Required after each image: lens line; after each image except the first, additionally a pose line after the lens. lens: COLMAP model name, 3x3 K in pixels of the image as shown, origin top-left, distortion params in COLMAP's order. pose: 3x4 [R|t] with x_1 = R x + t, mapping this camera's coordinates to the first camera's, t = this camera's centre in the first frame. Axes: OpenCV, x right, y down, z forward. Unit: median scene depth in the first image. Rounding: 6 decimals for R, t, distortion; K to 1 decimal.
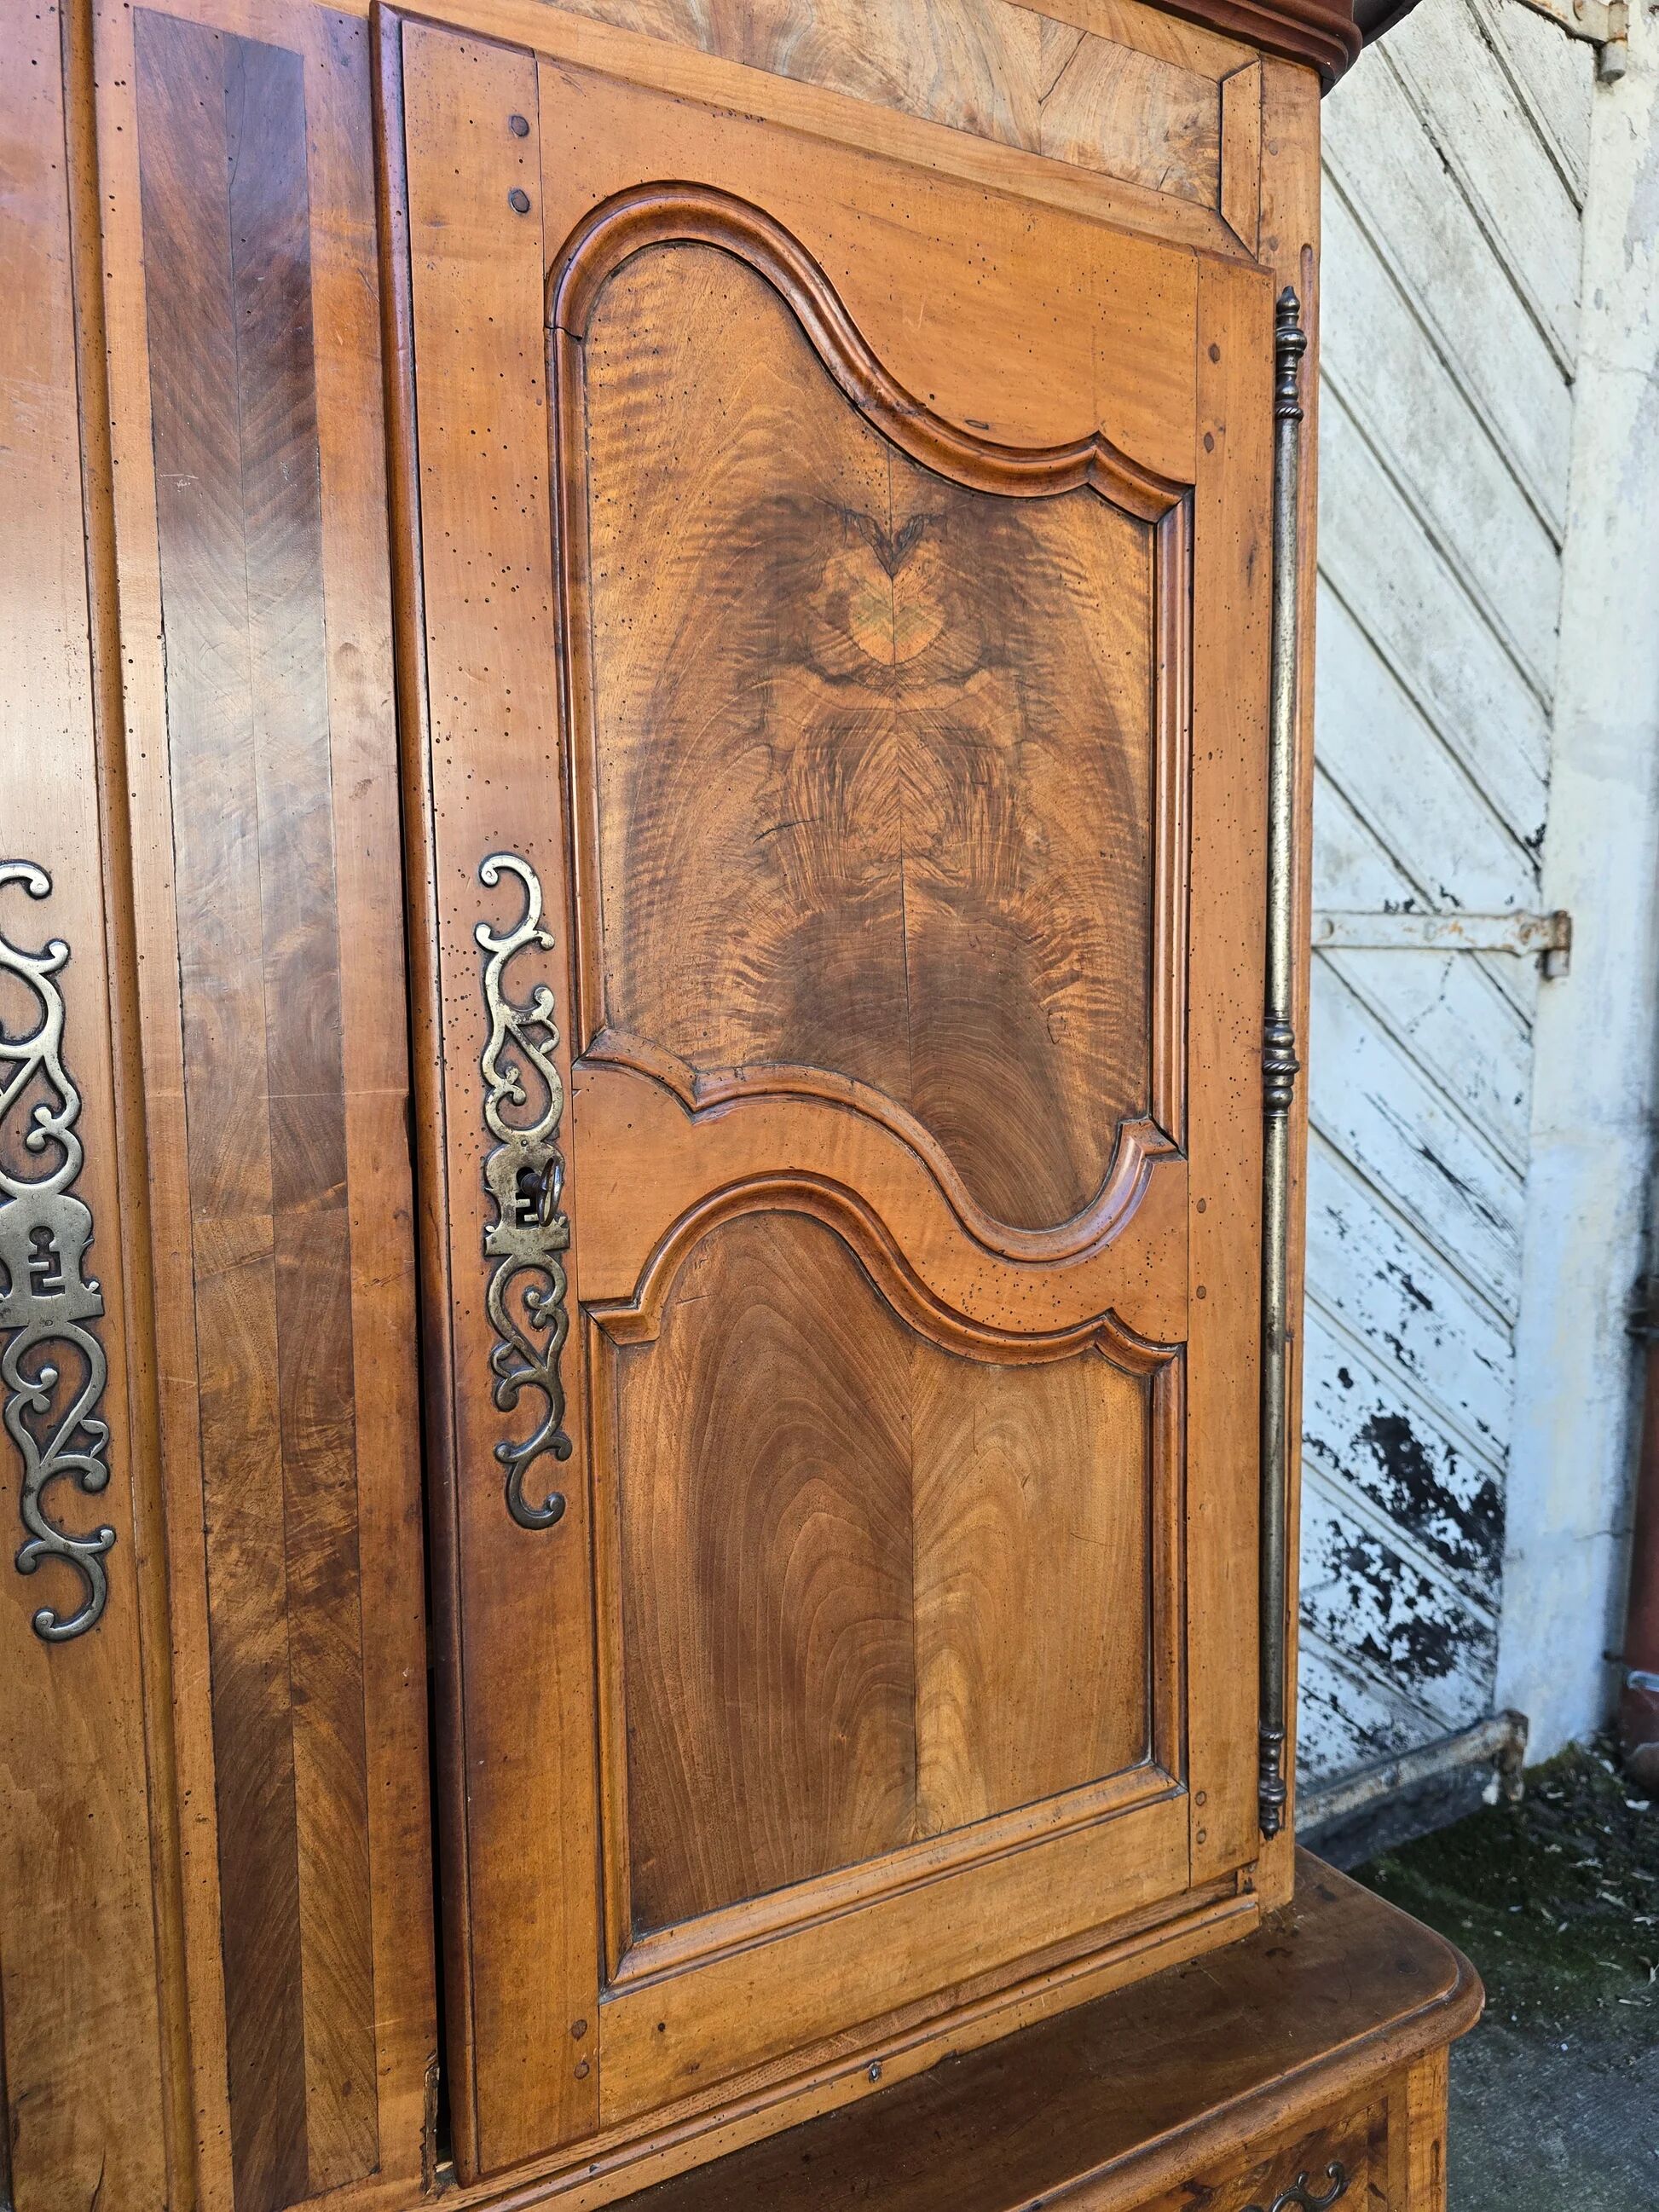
lens RADIAL K [[1504.4, 0, 840.3], [0, 1504.4, 1104.8], [0, 0, 1]] dist [0.044045, -0.039572]
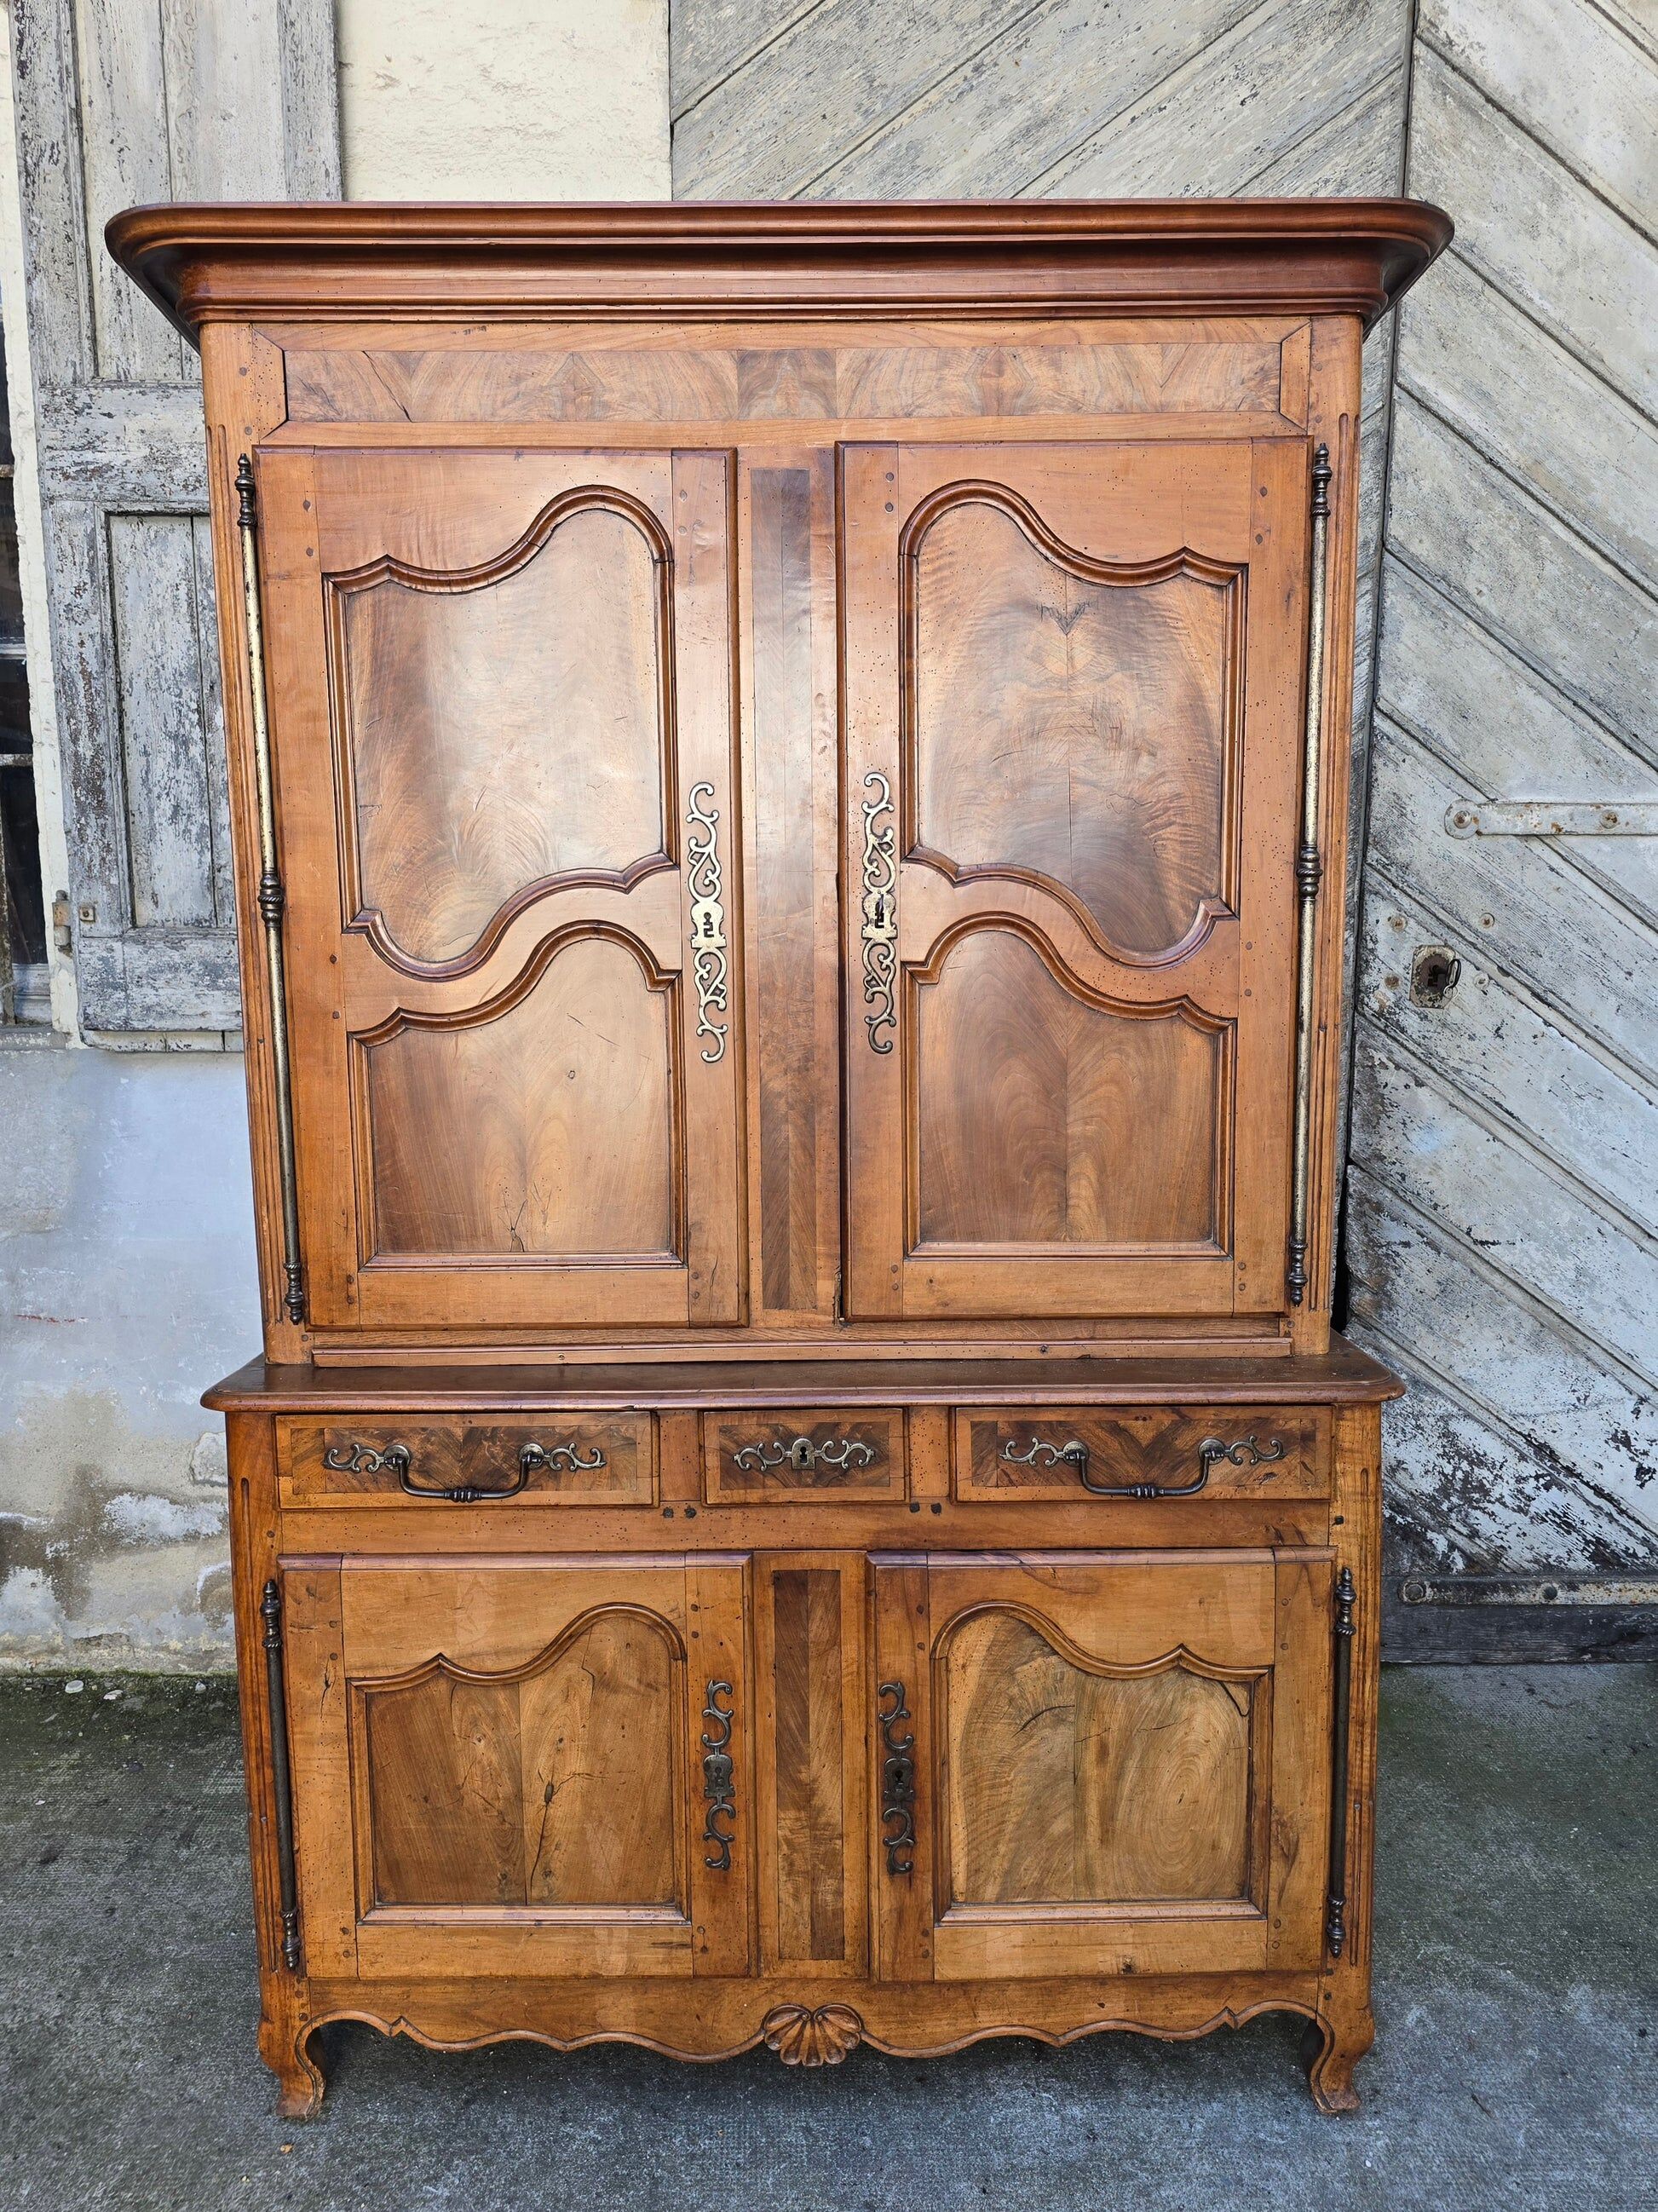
lens RADIAL K [[1504.3, 0, 815.4], [0, 1504.3, 1109.7], [0, 0, 1]] dist [0.044045, -0.039572]
pose [[0.871742, 0.059328, -0.486360, 0.734125], [-0.043035, 0.998077, 0.044614, 0.222092], [0.488072, -0.017961, 0.872619, -0.961753]]
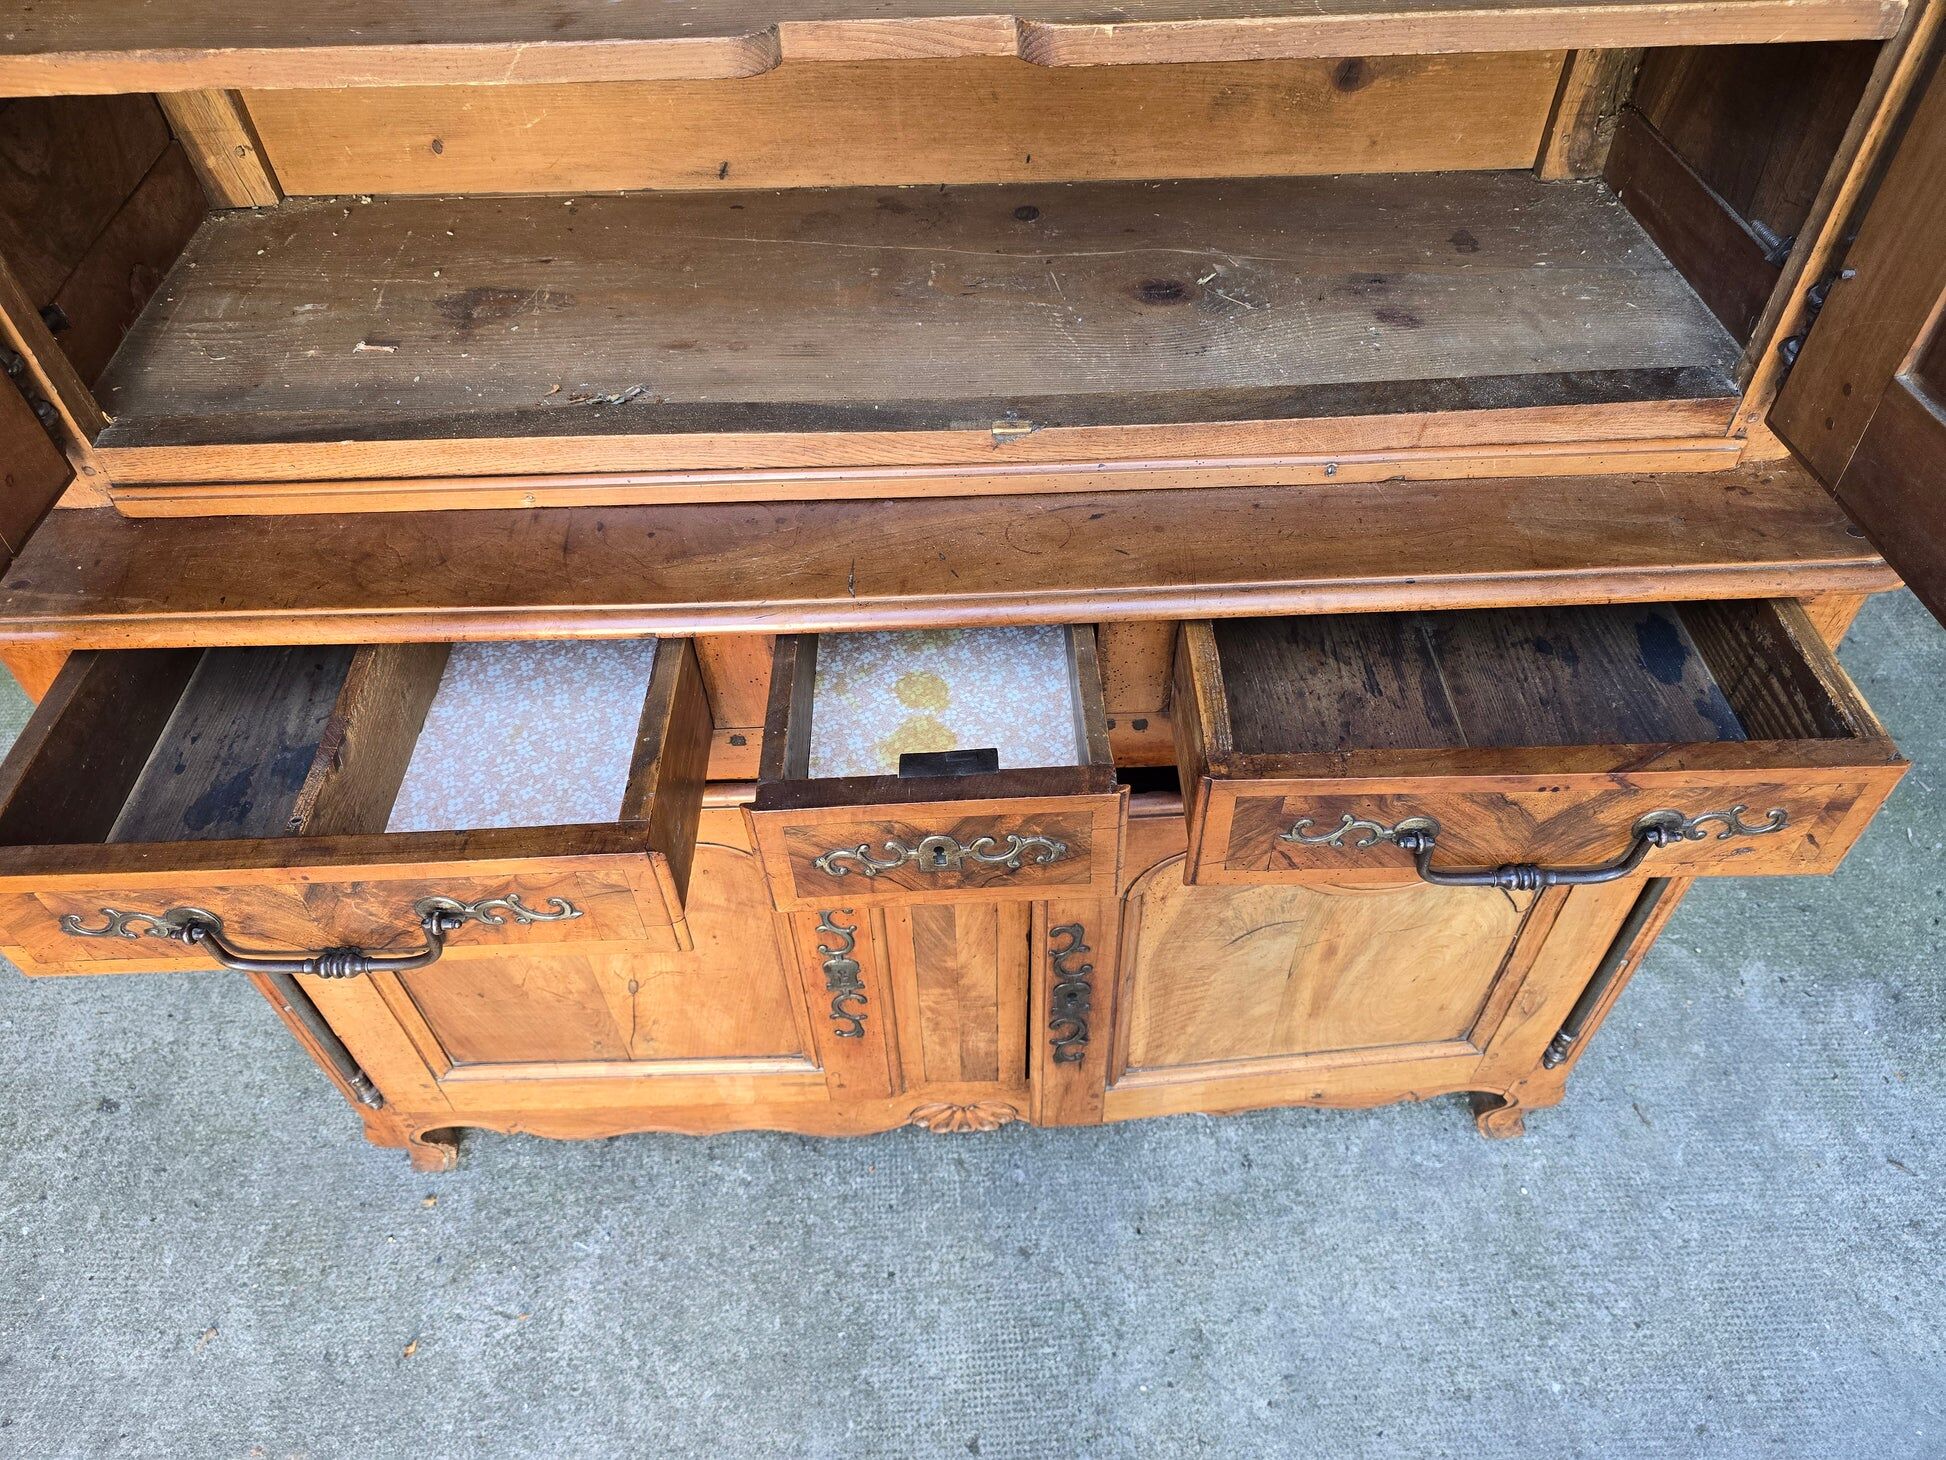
lens RADIAL K [[1319.7, 0, 972.6], [0, 1319.7, 714.4], [0, 0, 1]] dist [0.052083, -0.047336]
pose [[0.886370, 0.333684, -0.320942, 0.179925], [-0.034418, 0.738785, 0.673062, 0.047620], [0.461697, -0.585535, 0.666322, -0.001313]]
